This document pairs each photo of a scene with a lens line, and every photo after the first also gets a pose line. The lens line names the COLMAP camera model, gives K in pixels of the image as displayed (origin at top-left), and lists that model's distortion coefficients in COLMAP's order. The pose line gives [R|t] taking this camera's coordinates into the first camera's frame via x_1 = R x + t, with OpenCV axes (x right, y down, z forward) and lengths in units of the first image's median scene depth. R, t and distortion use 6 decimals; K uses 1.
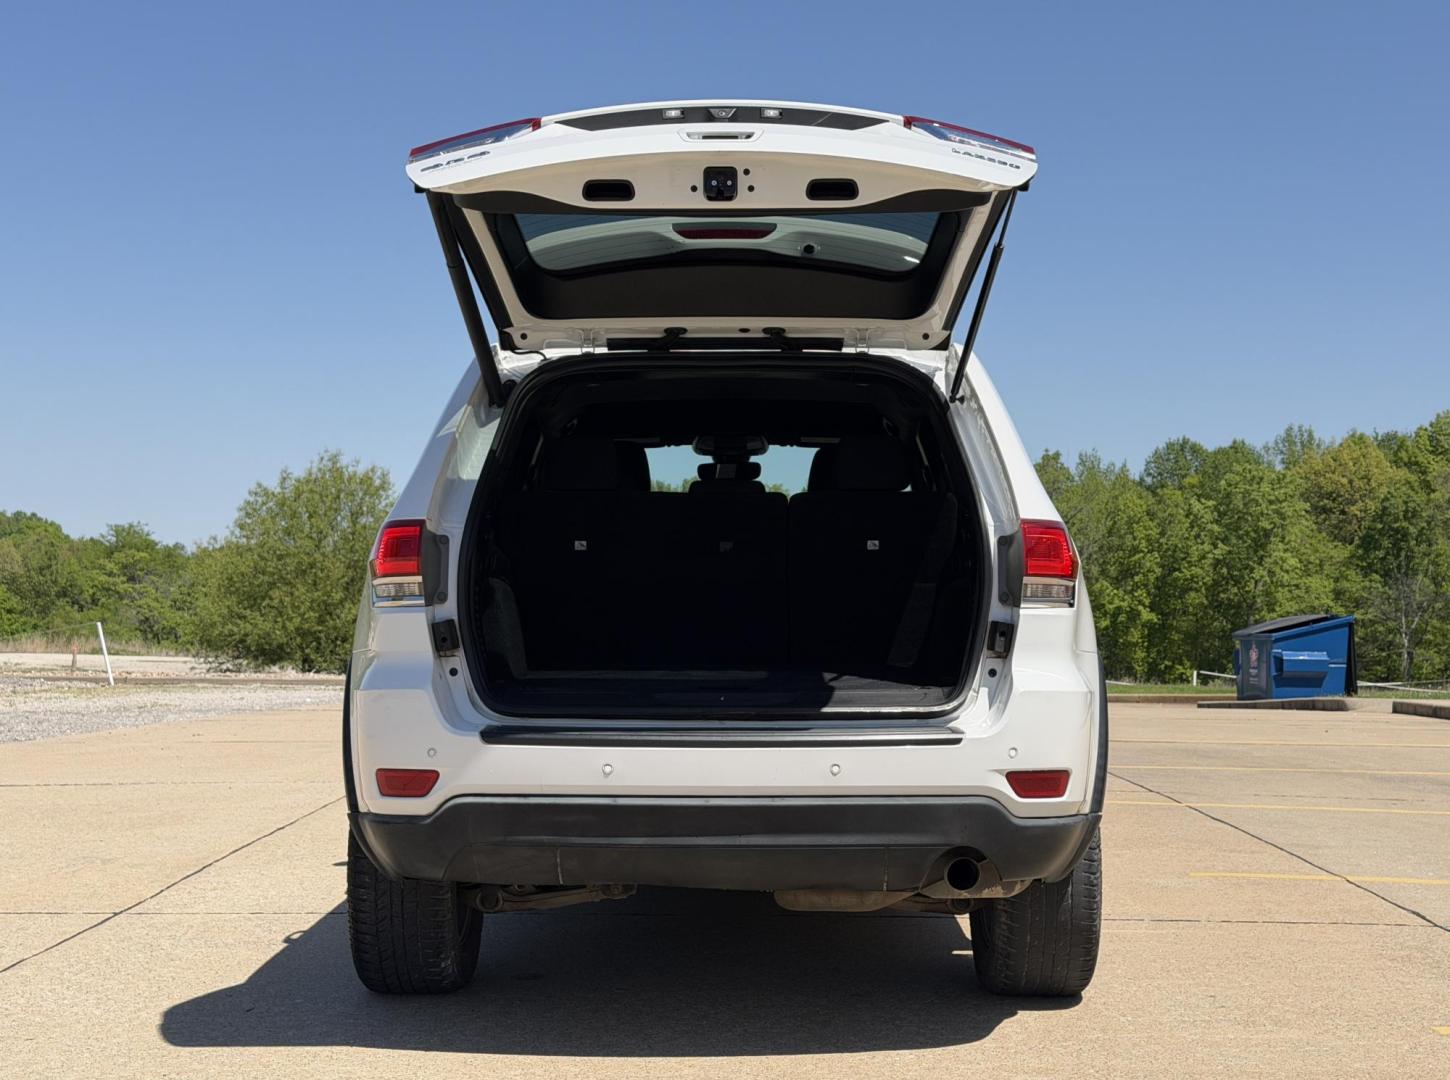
lens RADIAL K [[2042.5, 0, 725.7], [0, 2042.5, 565.7], [0, 0, 1]] dist [0.131983, 0.000000]
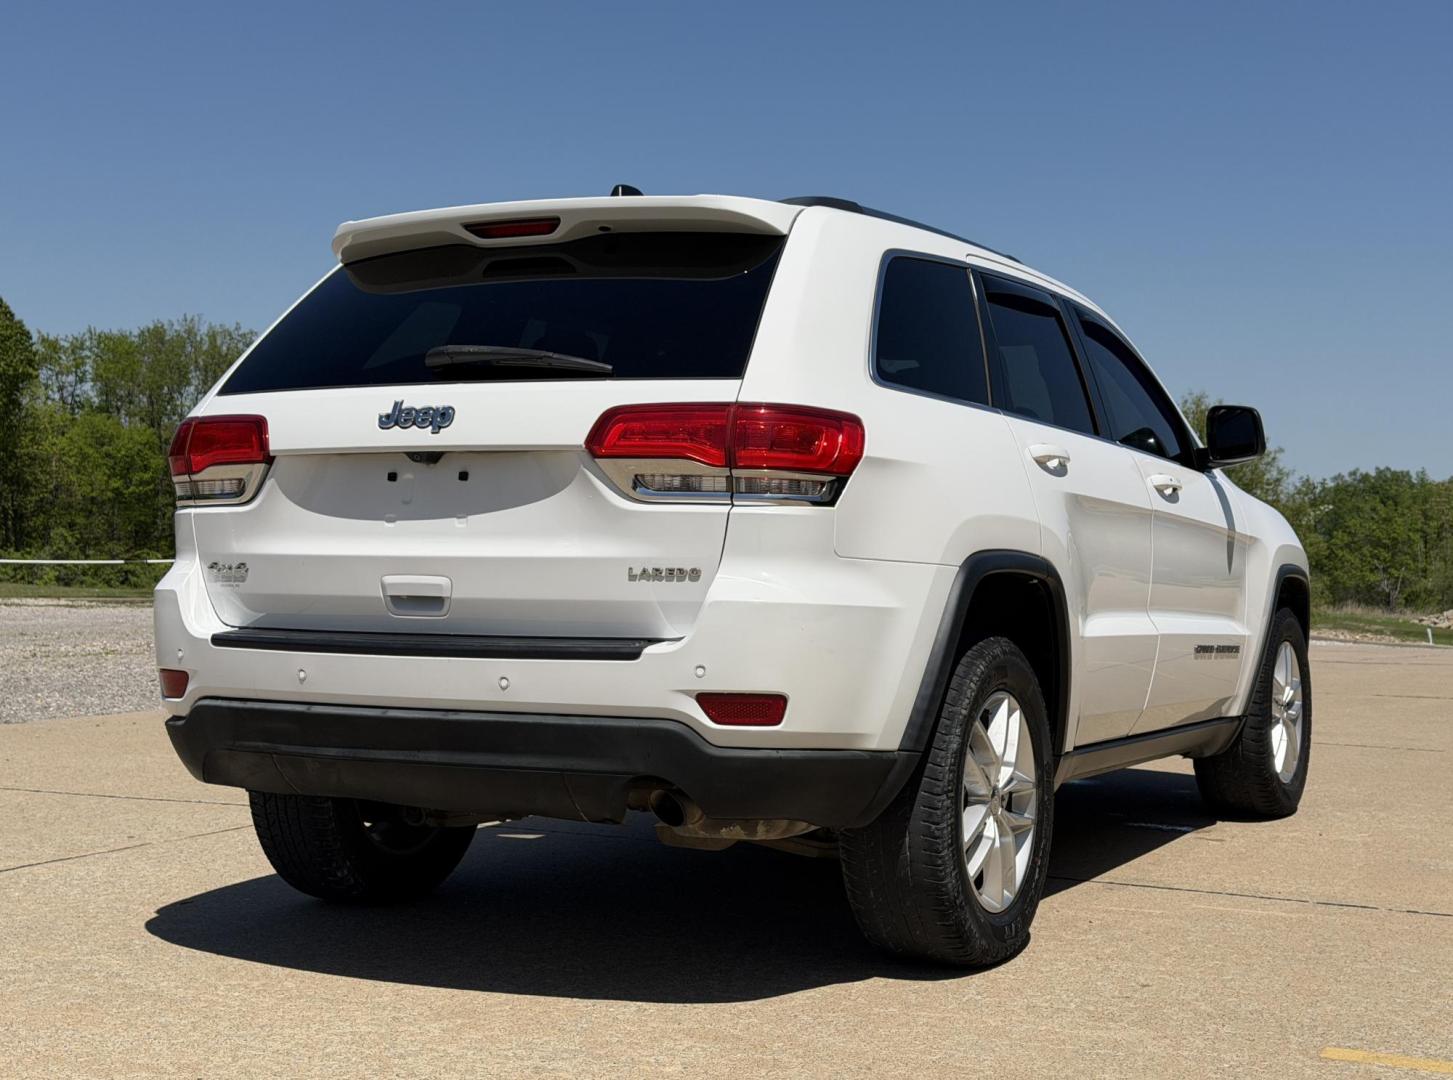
lens RADIAL K [[2046.7, 0, 740.9], [0, 2046.7, 556.2], [0, 0, 1]] dist [0.131983, 0.000000]
pose [[0.896633, 0.007639, -0.442709, 0.310383], [0.001134, 0.999808, 0.019548, 0.014683], [0.442774, -0.018029, 0.896452, 0.132871]]
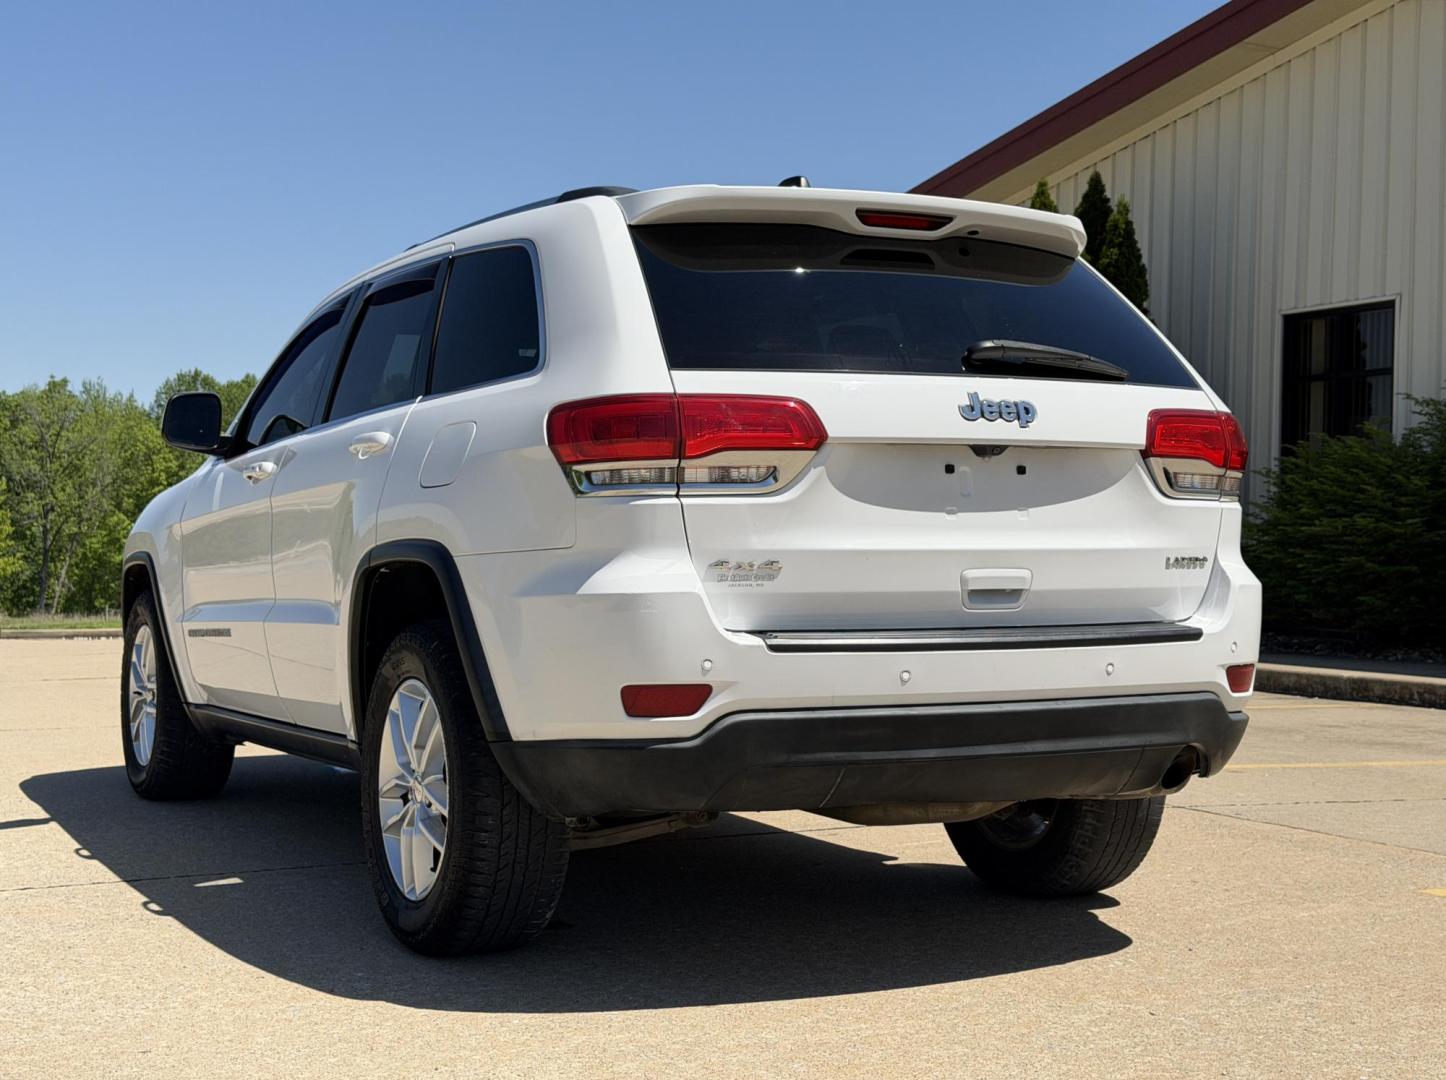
lens RADIAL K [[2036.8, 0, 722.0], [0, 2036.8, 547.4], [0, 0, 1]] dist [0.131983, 0.000000]
pose [[0.884728, -0.004146, 0.466088, -0.311115], [-0.006449, 0.999756, 0.021133, 0.013765], [-0.466062, -0.021702, 0.884486, 0.137643]]
